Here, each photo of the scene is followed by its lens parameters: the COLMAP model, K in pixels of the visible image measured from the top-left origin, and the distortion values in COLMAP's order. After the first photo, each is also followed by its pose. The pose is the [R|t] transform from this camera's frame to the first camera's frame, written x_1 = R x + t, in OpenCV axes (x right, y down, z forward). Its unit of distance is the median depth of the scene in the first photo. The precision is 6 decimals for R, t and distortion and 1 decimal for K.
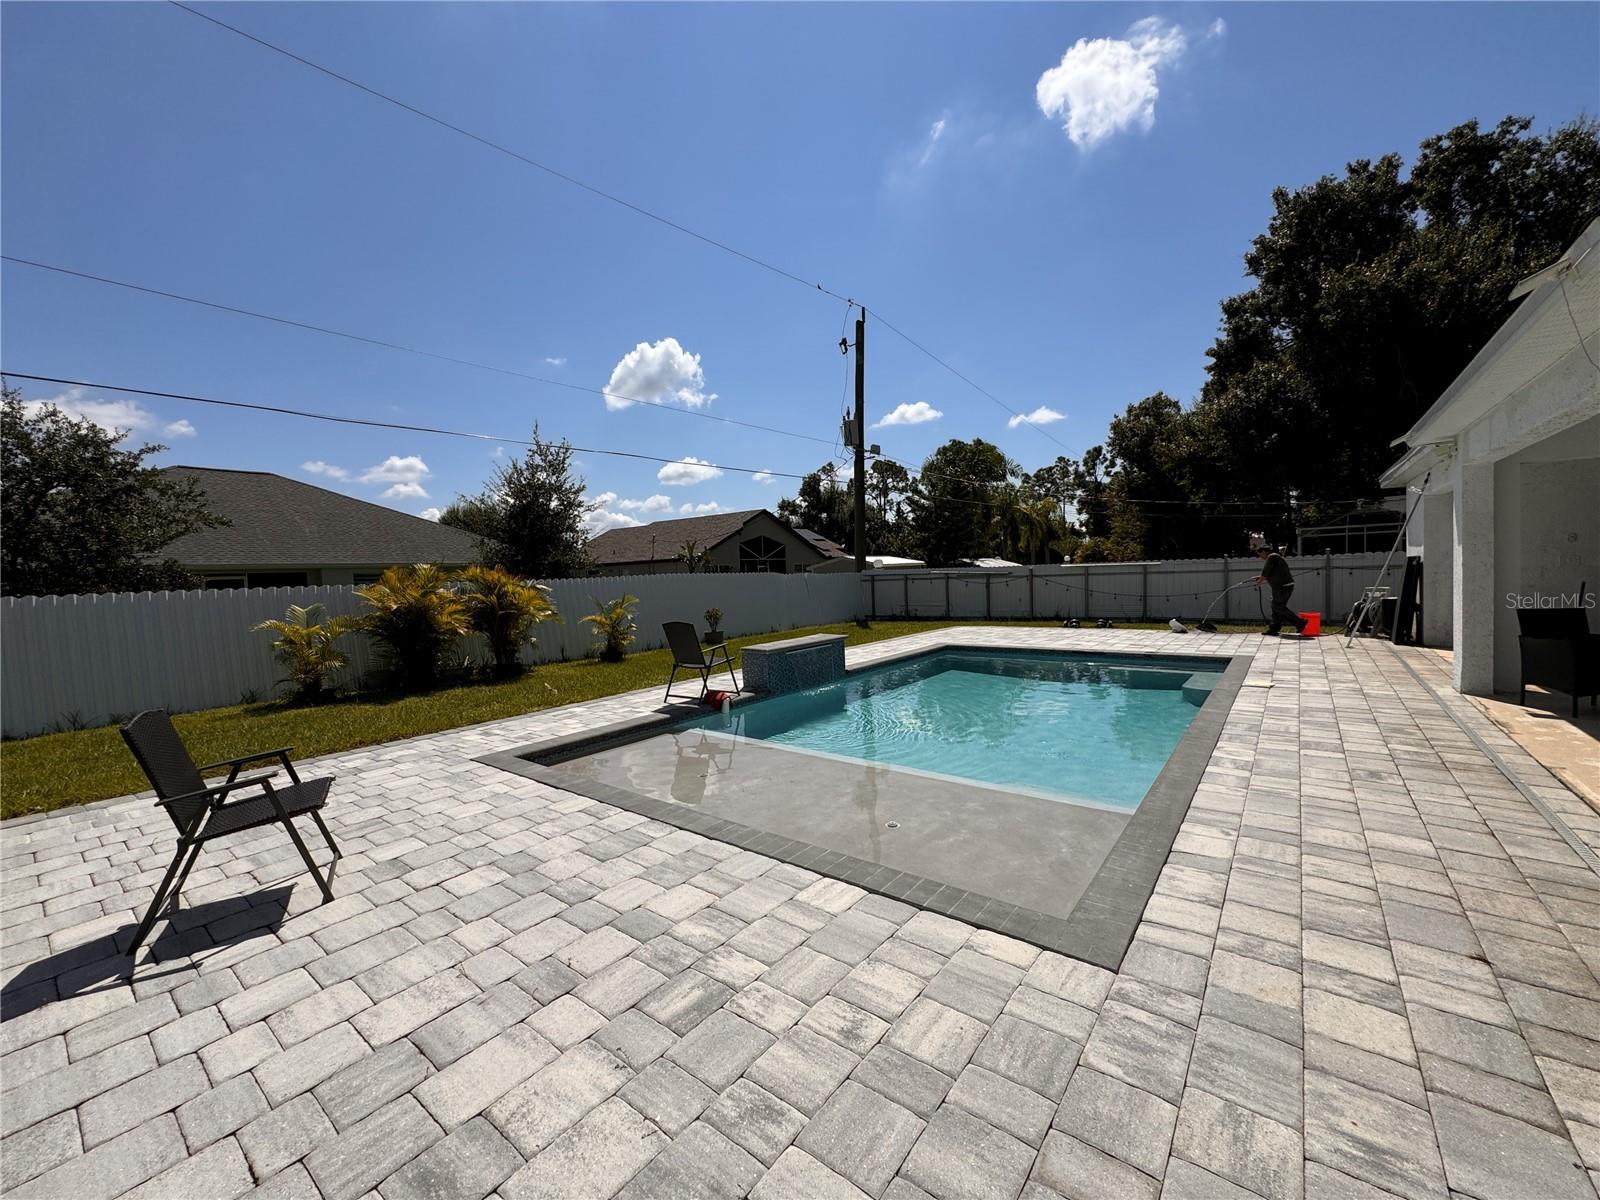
lens RADIAL K [[632.8, 0, 802.4], [0, 632.8, 598.2], [0, 0, 1]] dist [-0.012250, 0.000056]
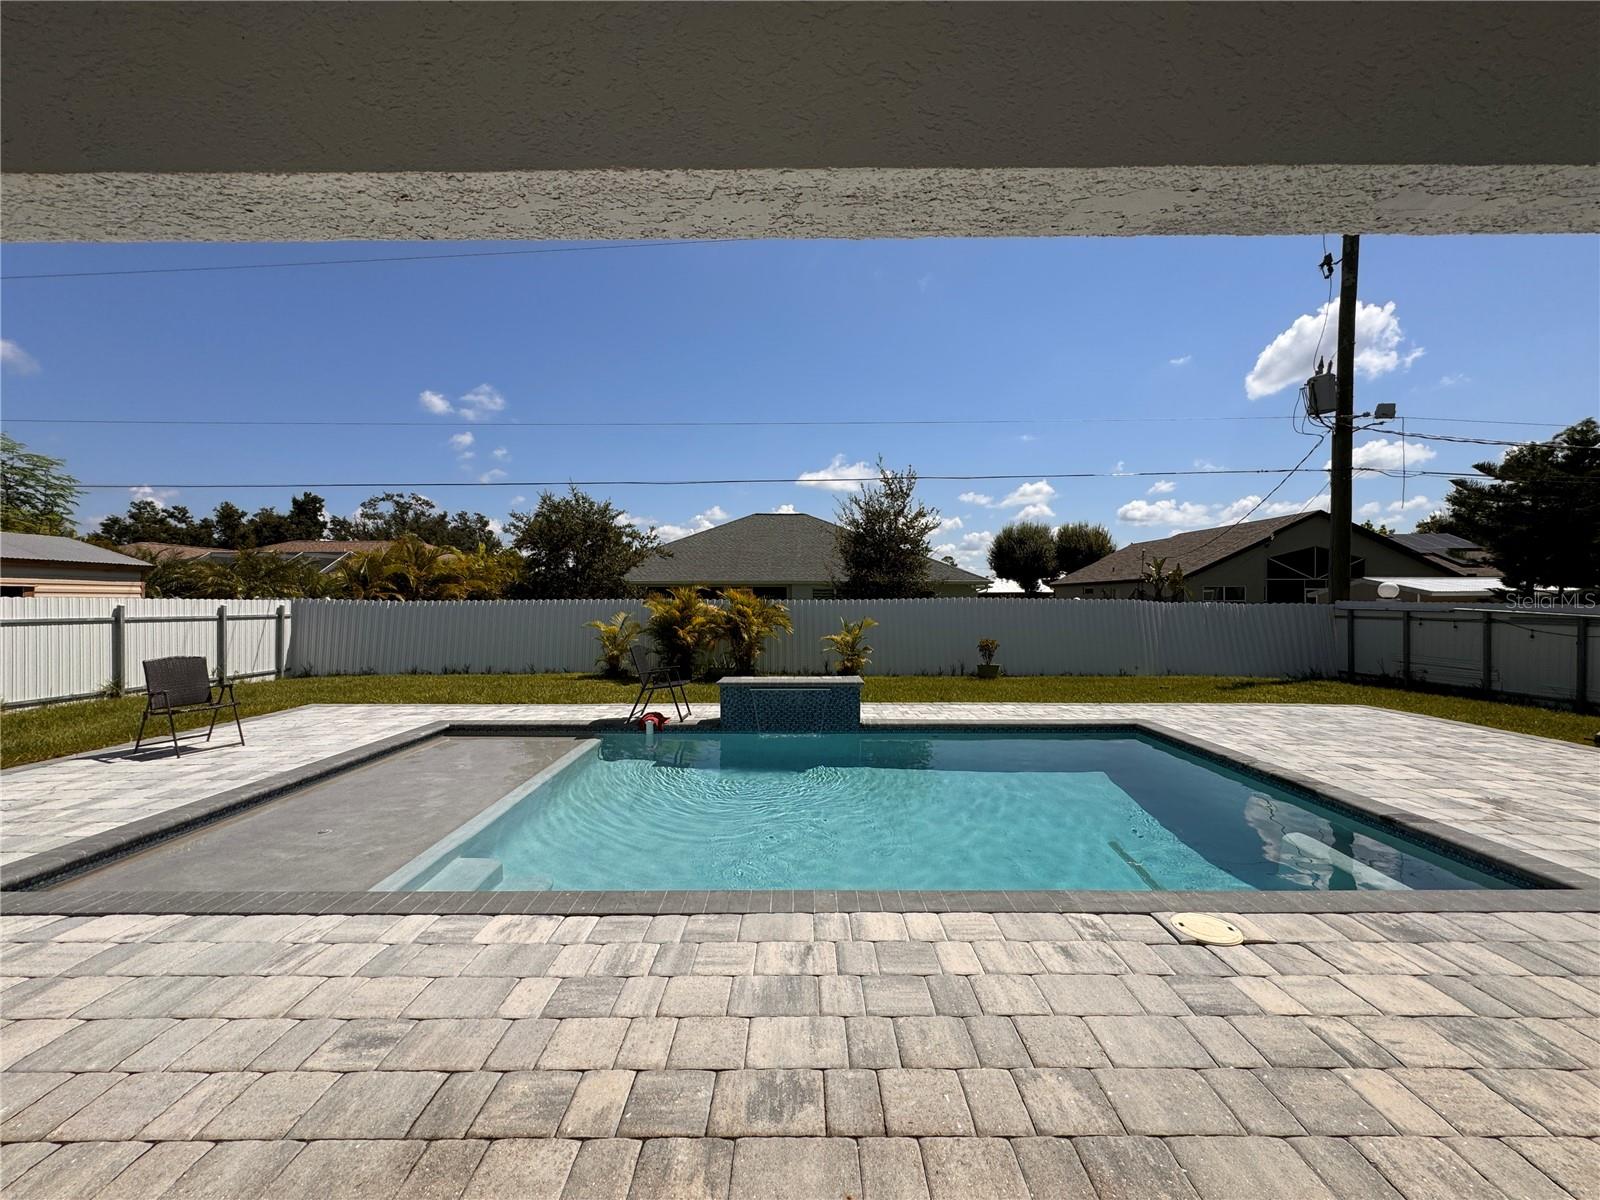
lens RADIAL K [[632.8, 0, 802.4], [0, 632.8, 598.2], [0, 0, 1]] dist [-0.012250, 0.000056]
pose [[0.609453, 0.034347, -0.792078, 0.295215], [-0.052129, 0.998635, 0.003193, -0.021855], [0.791106, 0.039344, 0.610412, 0.184055]]
